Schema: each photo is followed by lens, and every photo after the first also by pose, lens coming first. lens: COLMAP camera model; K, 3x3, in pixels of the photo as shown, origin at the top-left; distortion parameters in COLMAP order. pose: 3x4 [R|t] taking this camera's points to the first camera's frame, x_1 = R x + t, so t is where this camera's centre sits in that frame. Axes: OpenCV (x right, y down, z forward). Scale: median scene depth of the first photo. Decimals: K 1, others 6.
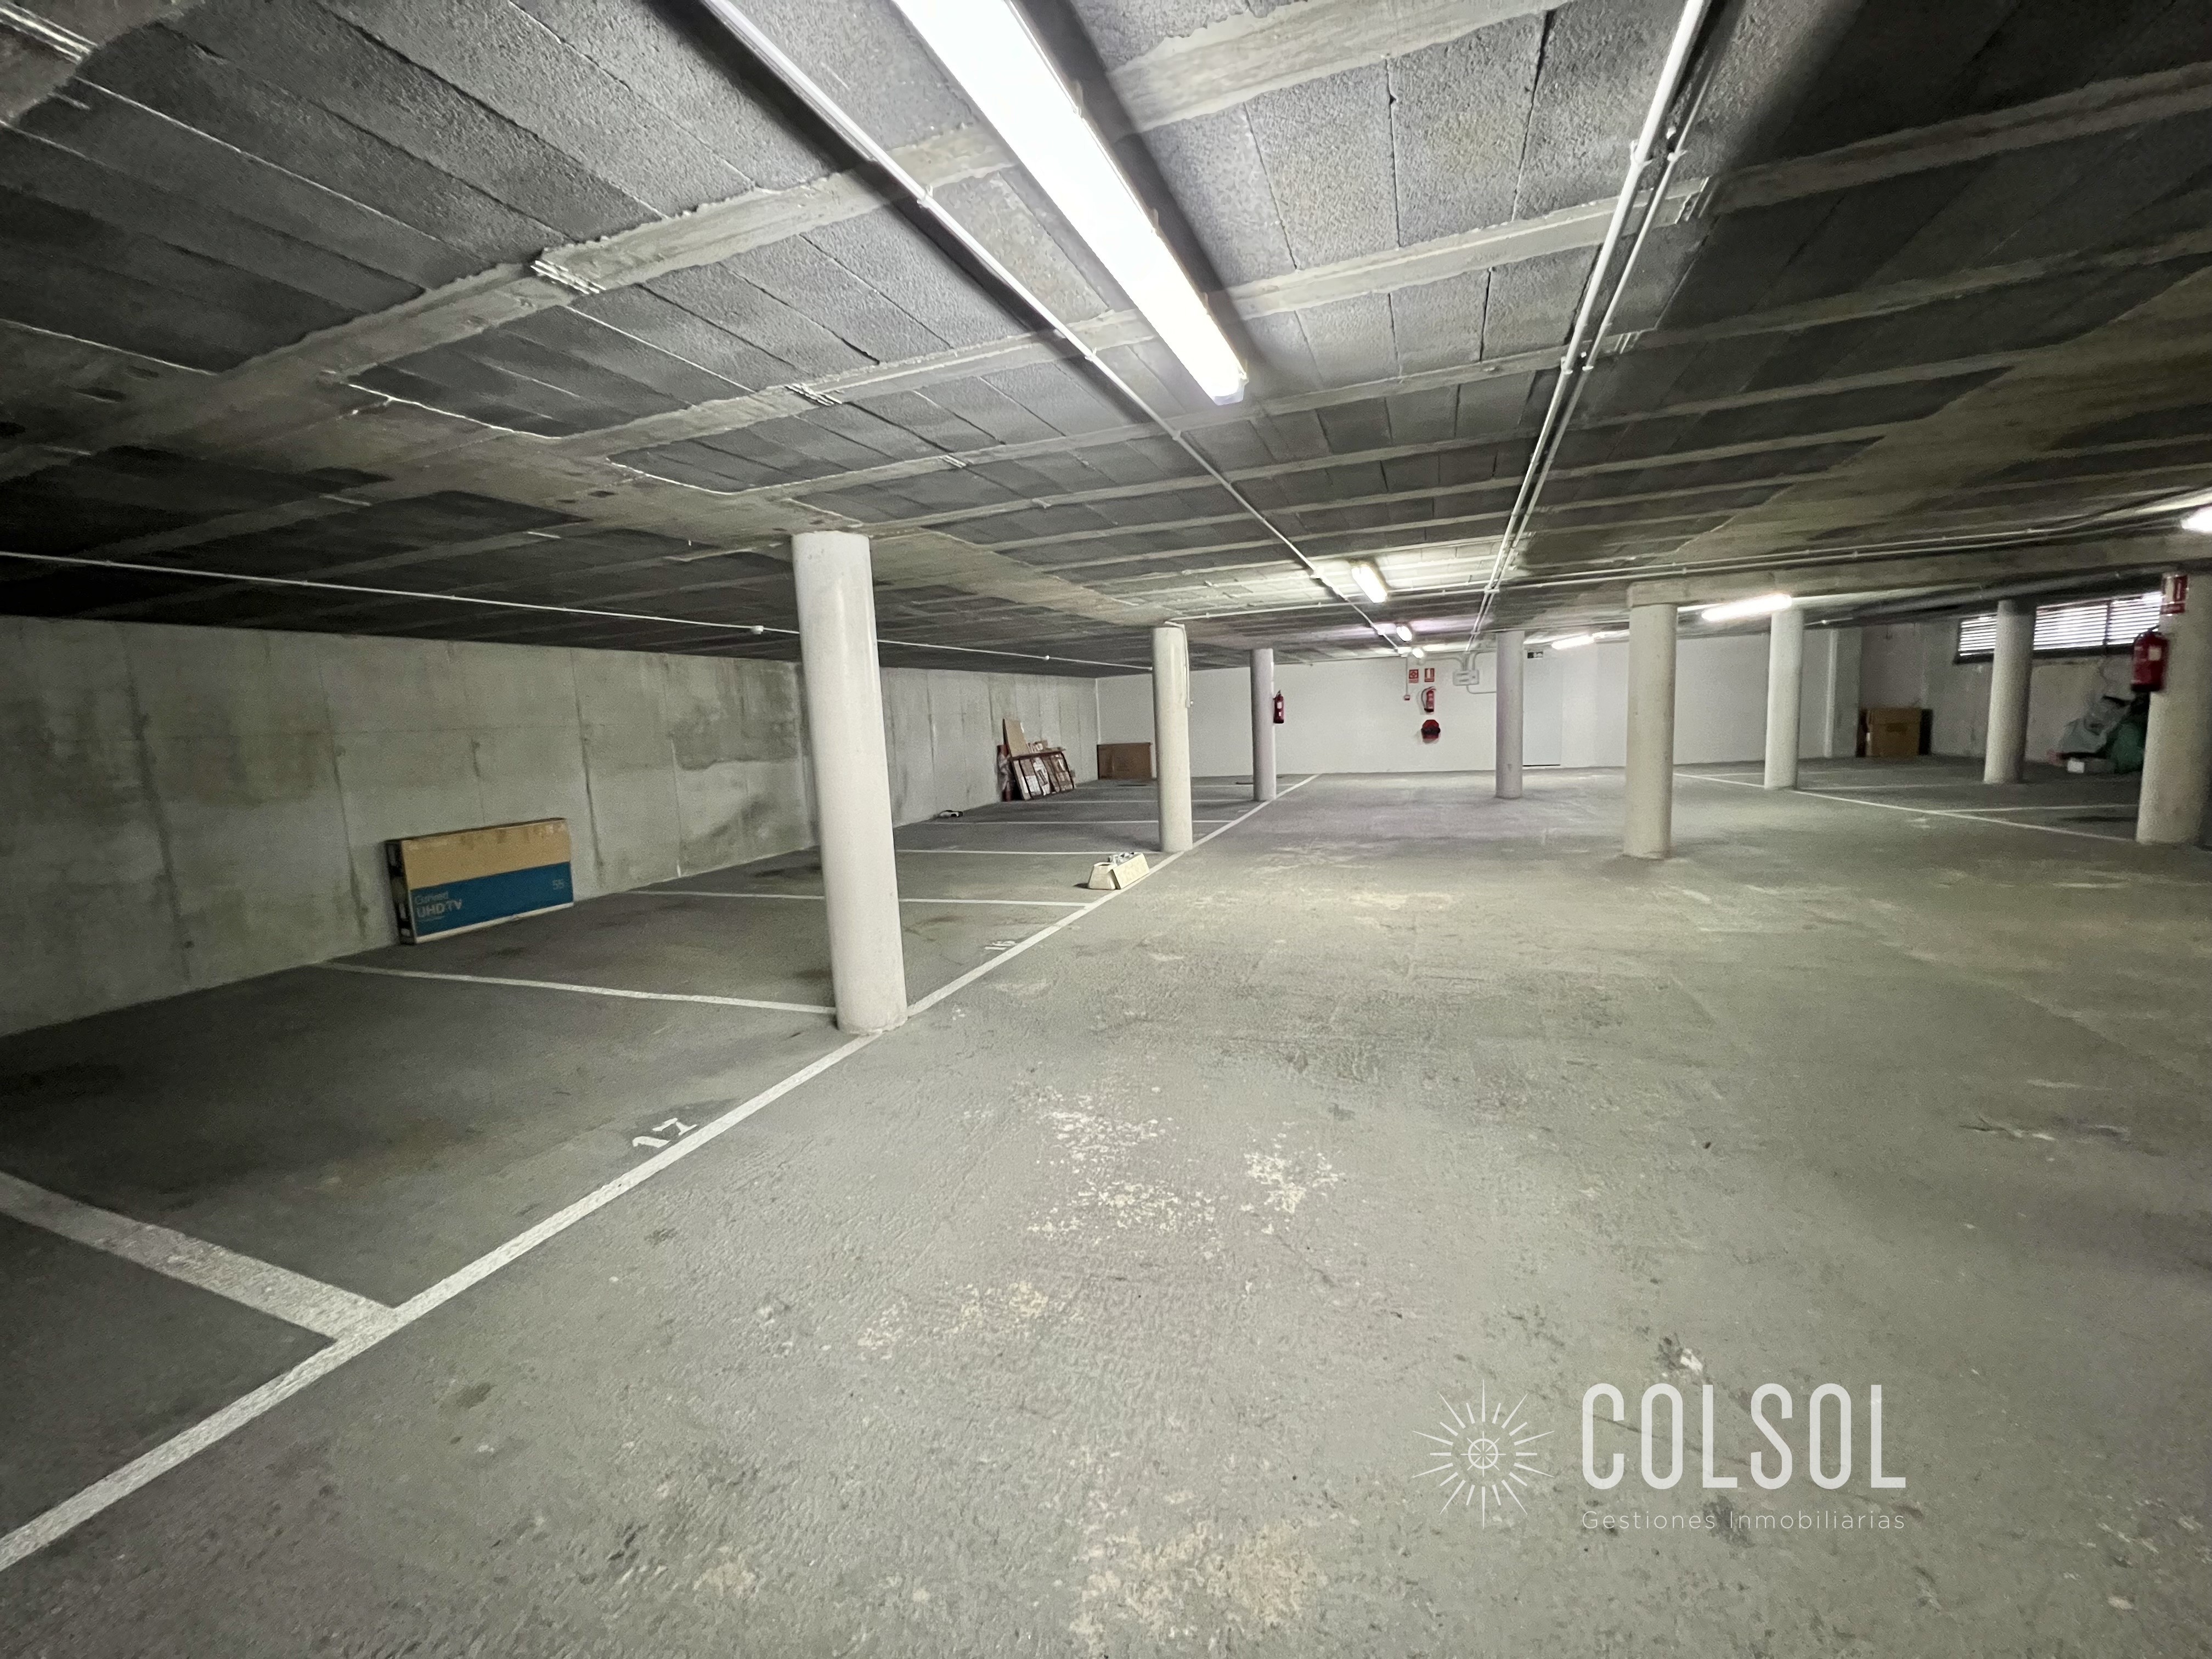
lens RADIAL K [[877.8, 0, 1093.2], [0, 877.8, 827.2], [0, 0, 1]] dist [-0.001164, 0.000060]
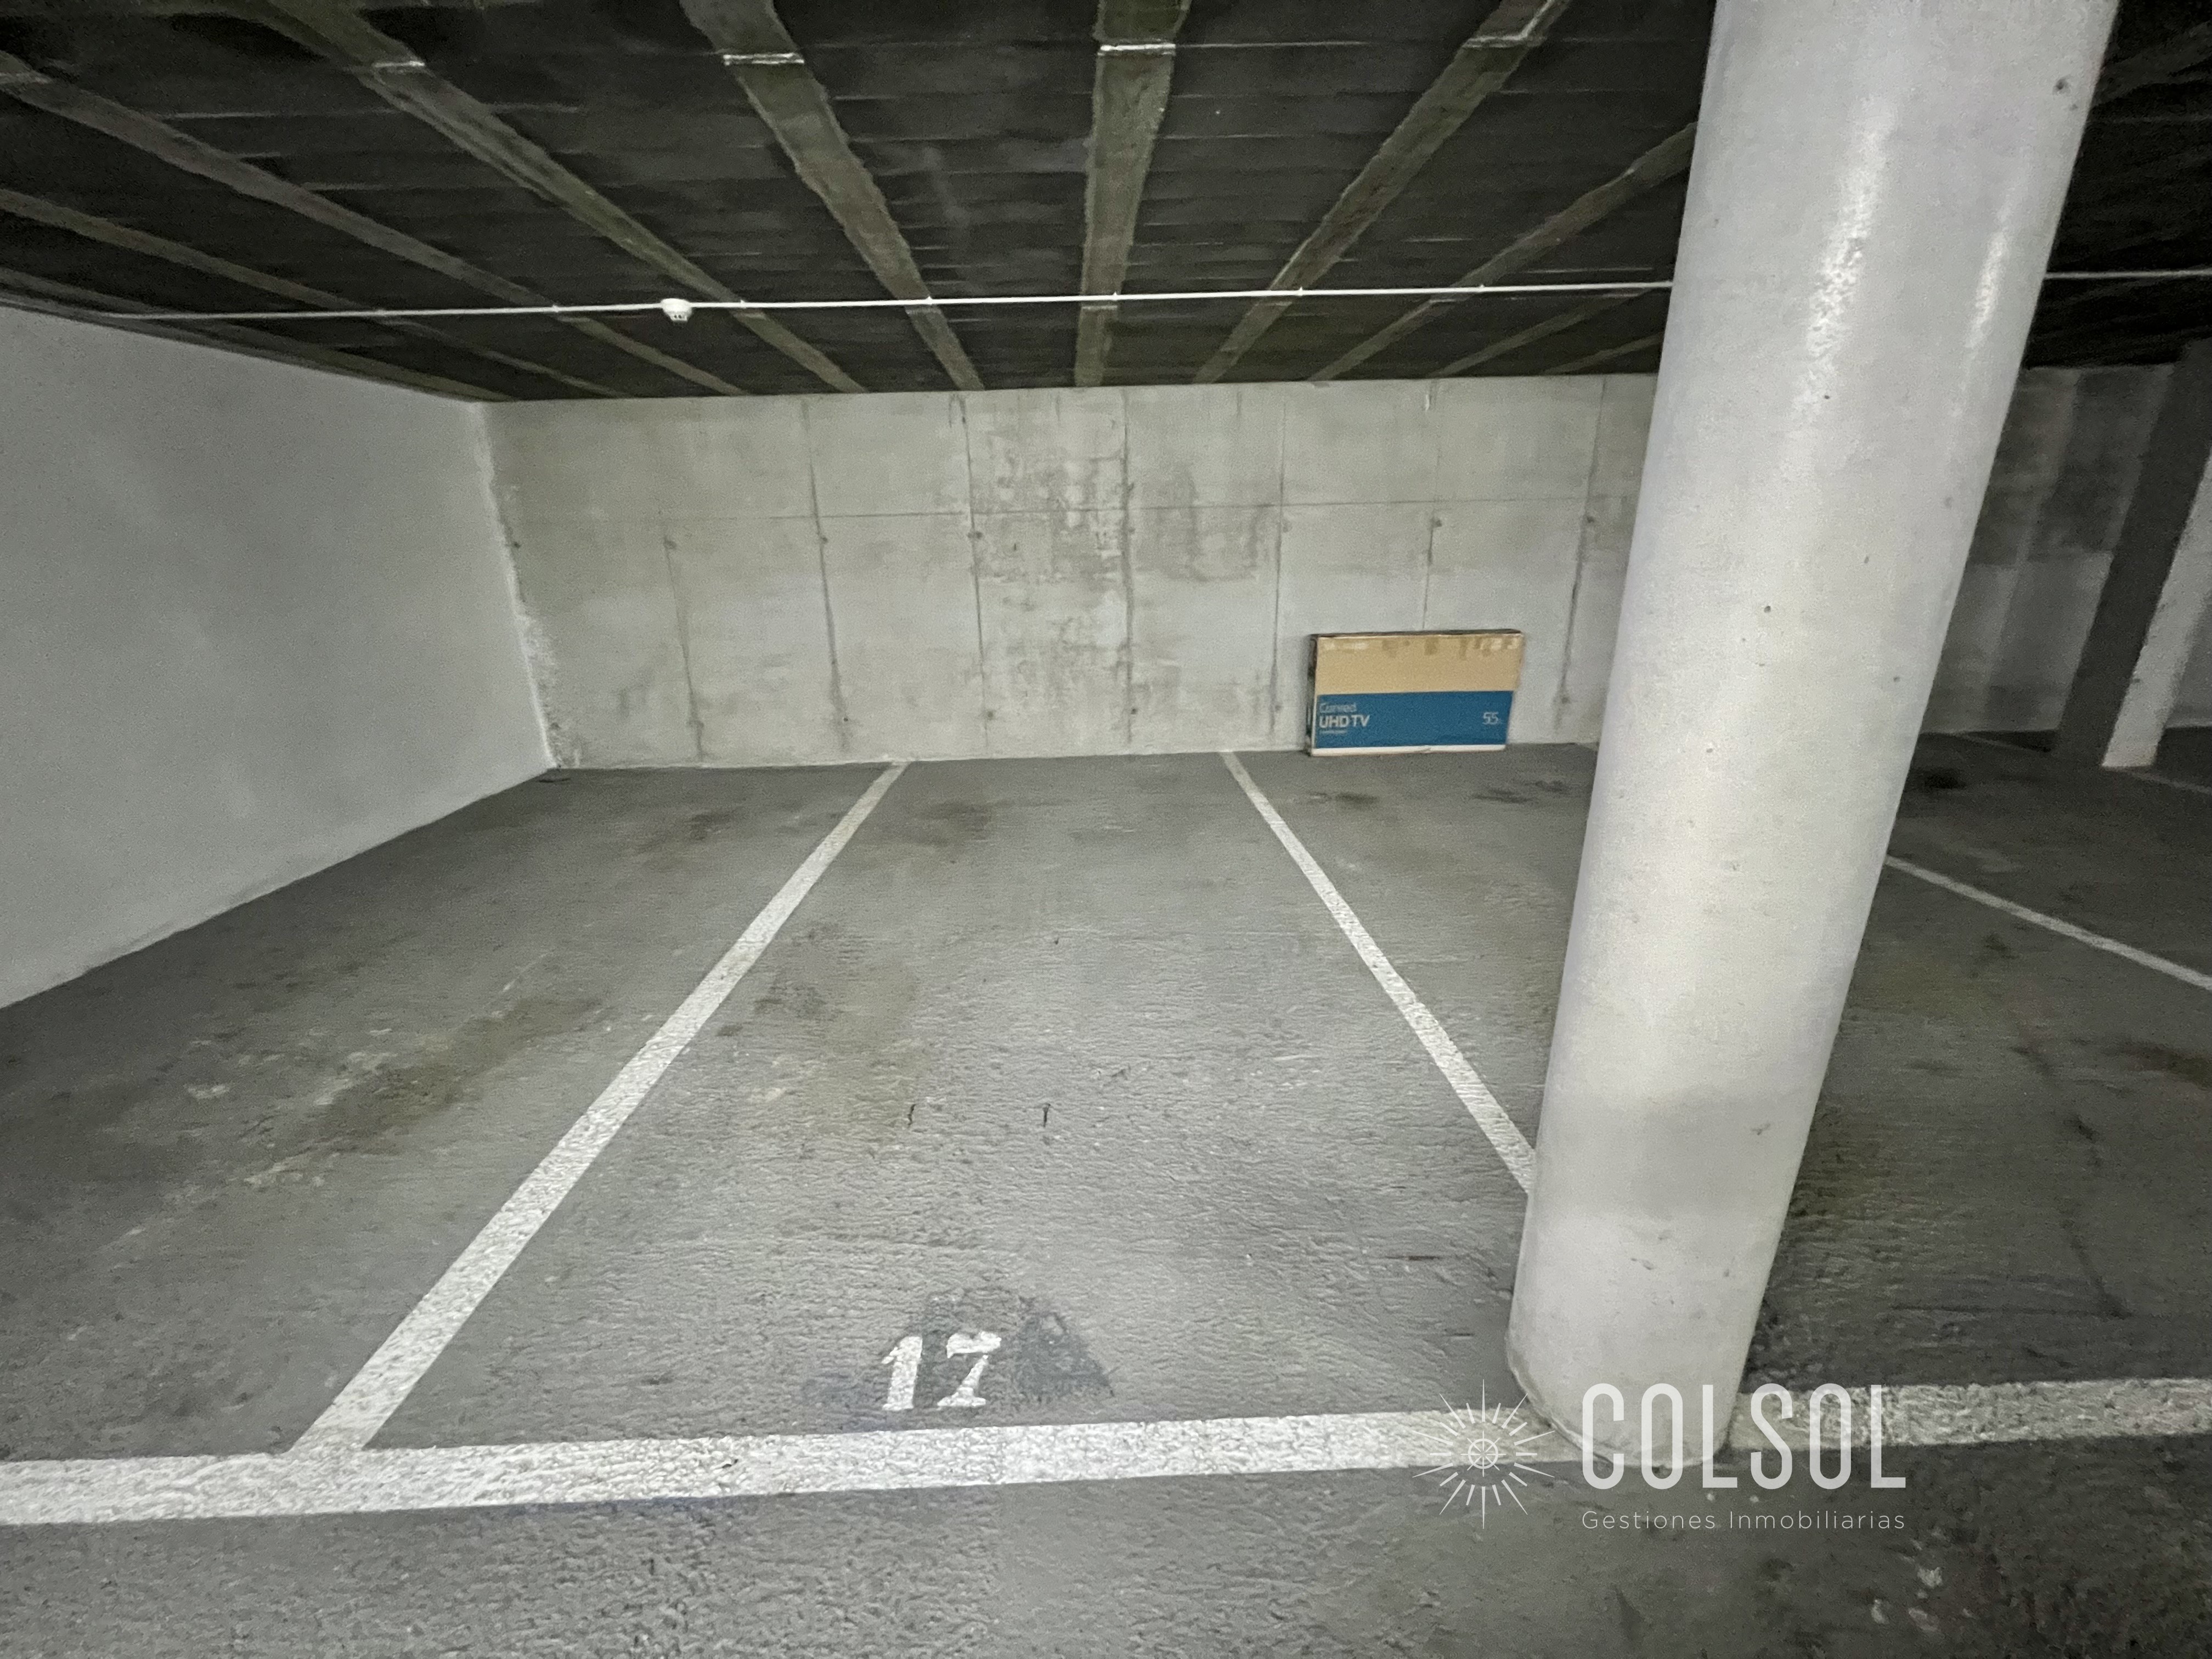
lens RADIAL K [[877.8, 0, 1093.2], [0, 877.8, 827.2], [0, 0, 1]] dist [-0.001164, 0.000060]
pose [[0.387288, 0.328285, -0.861532, -0.062644], [-0.110906, 0.944261, 0.309952, -0.050325], [0.915264, -0.024492, 0.402109, 0.429884]]
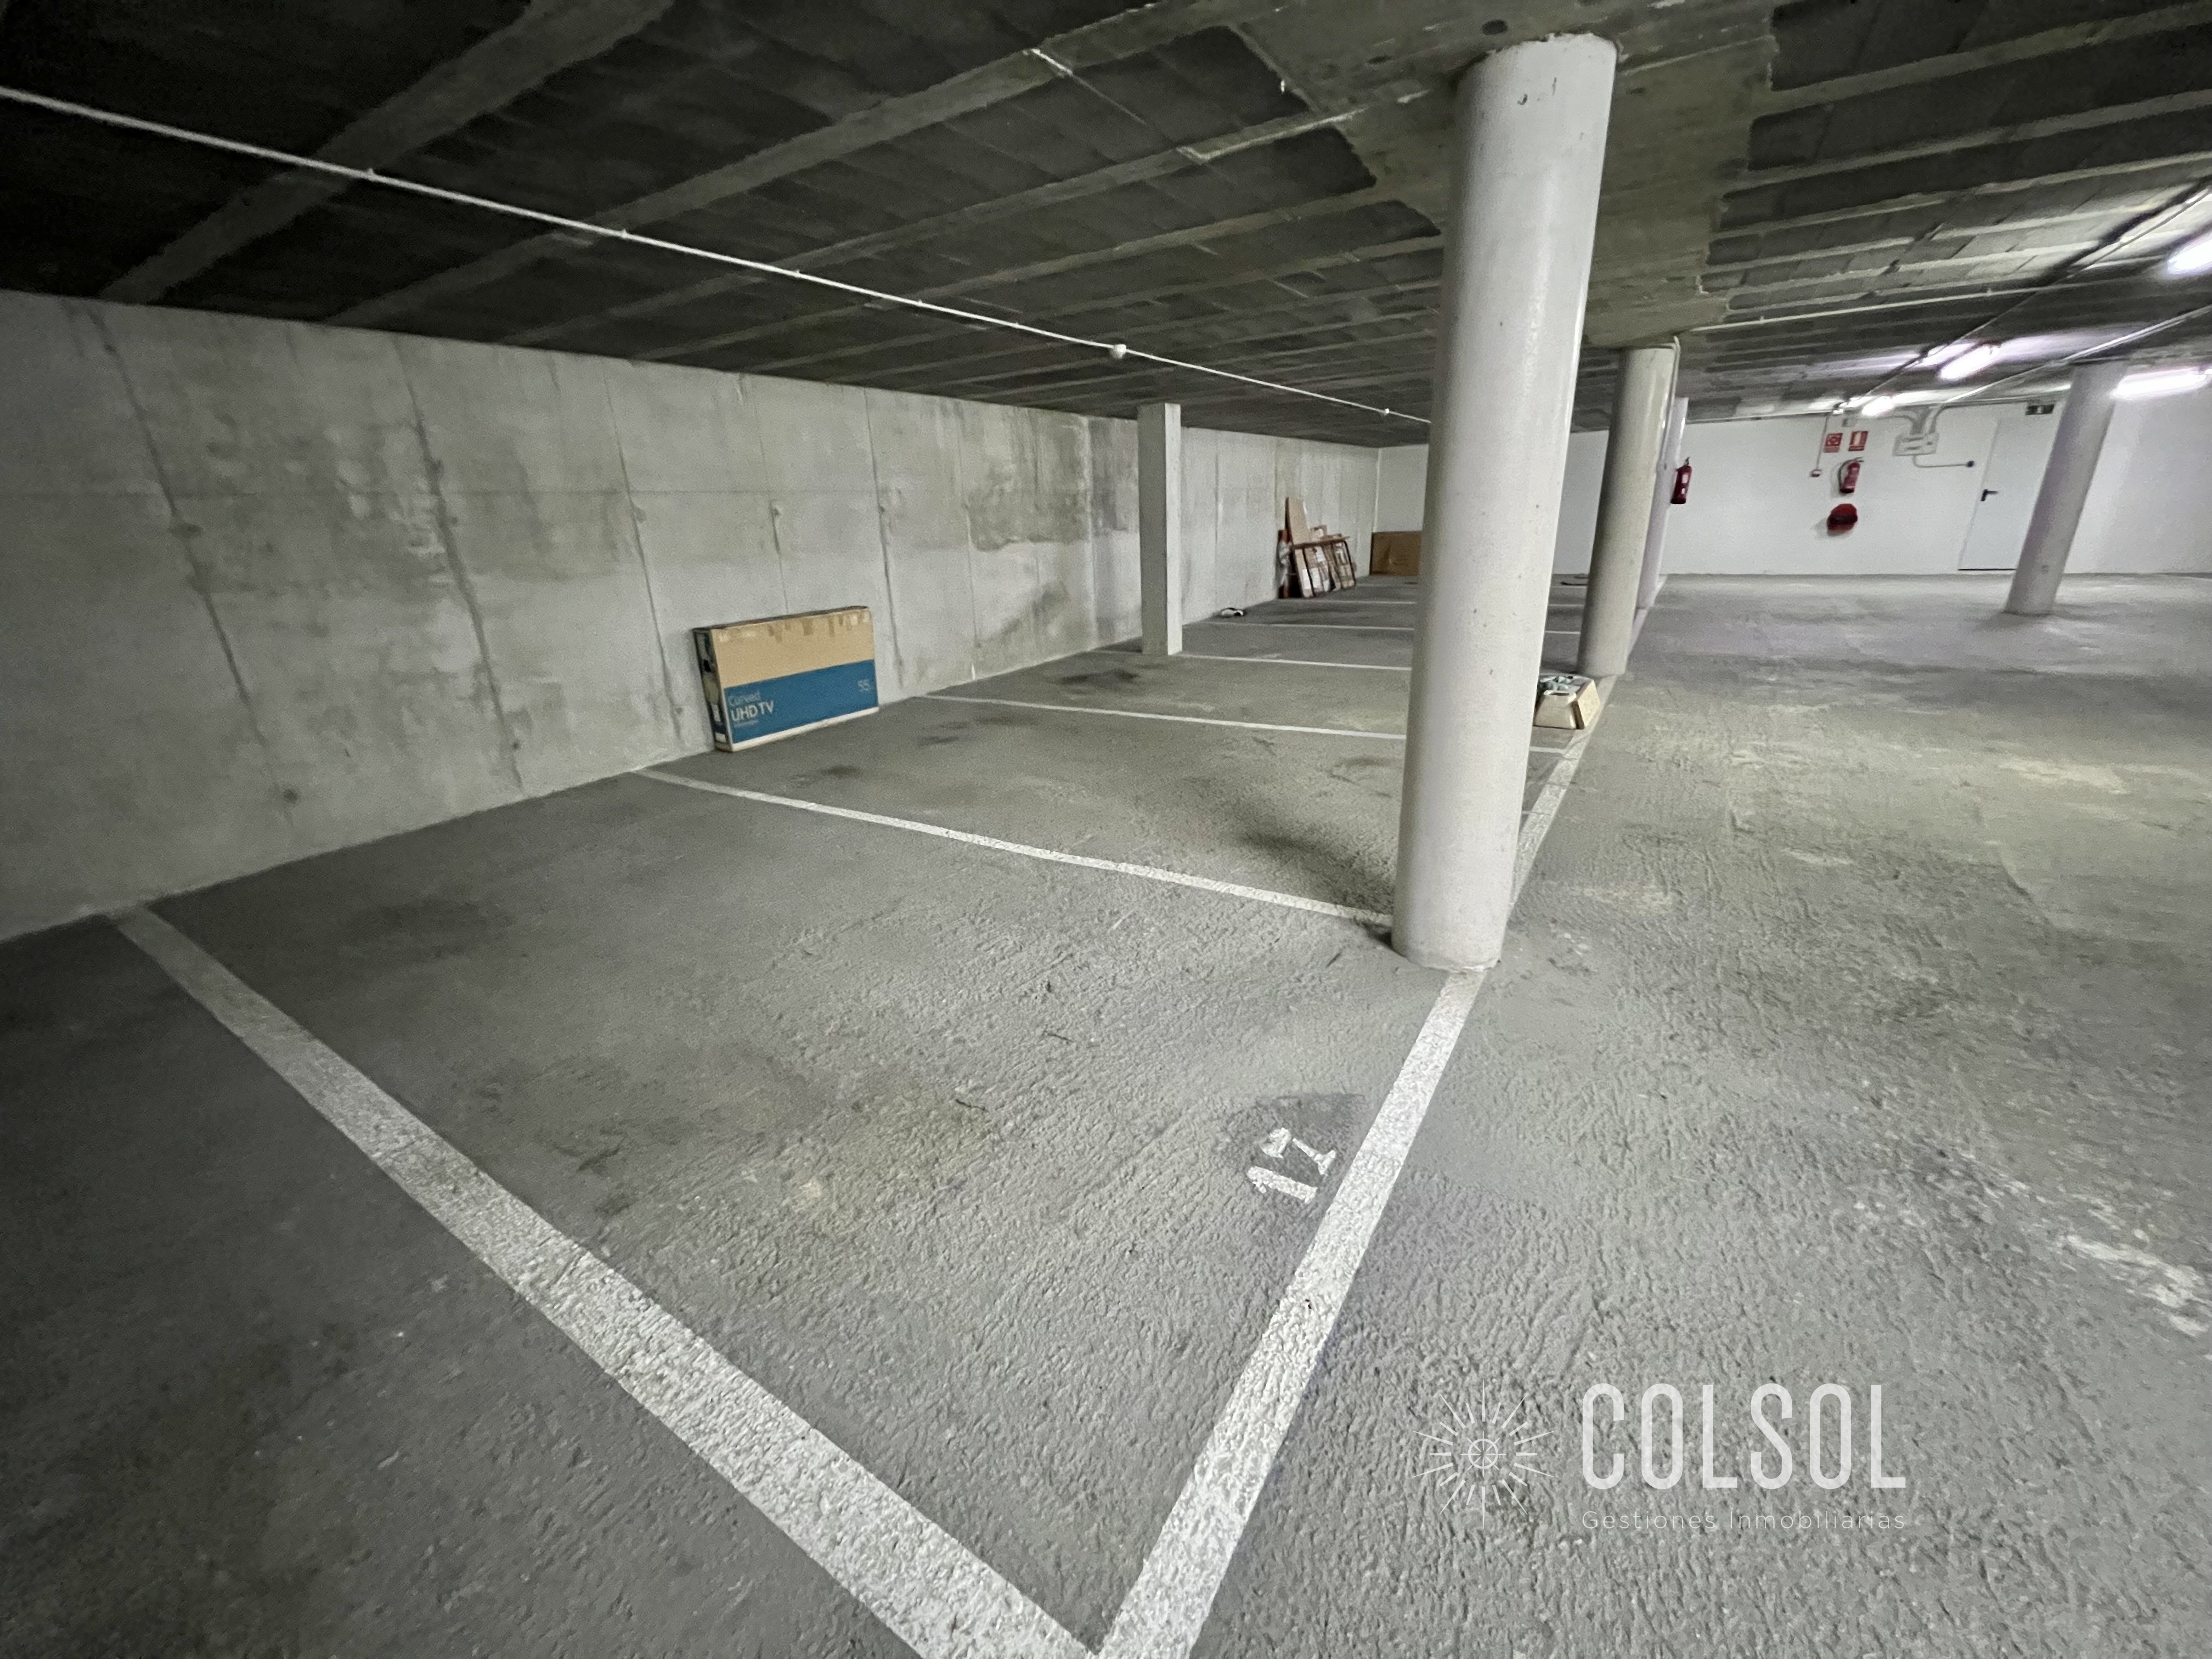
lens RADIAL K [[877.8, 0, 1093.2], [0, 877.8, 827.2], [0, 0, 1]] dist [-0.001164, 0.000060]
pose [[0.980869, 0.074836, -0.179710, -0.257482], [-0.032507, 0.973159, 0.227826, -0.003827], [0.191936, -0.217626, 0.956974, 0.218307]]
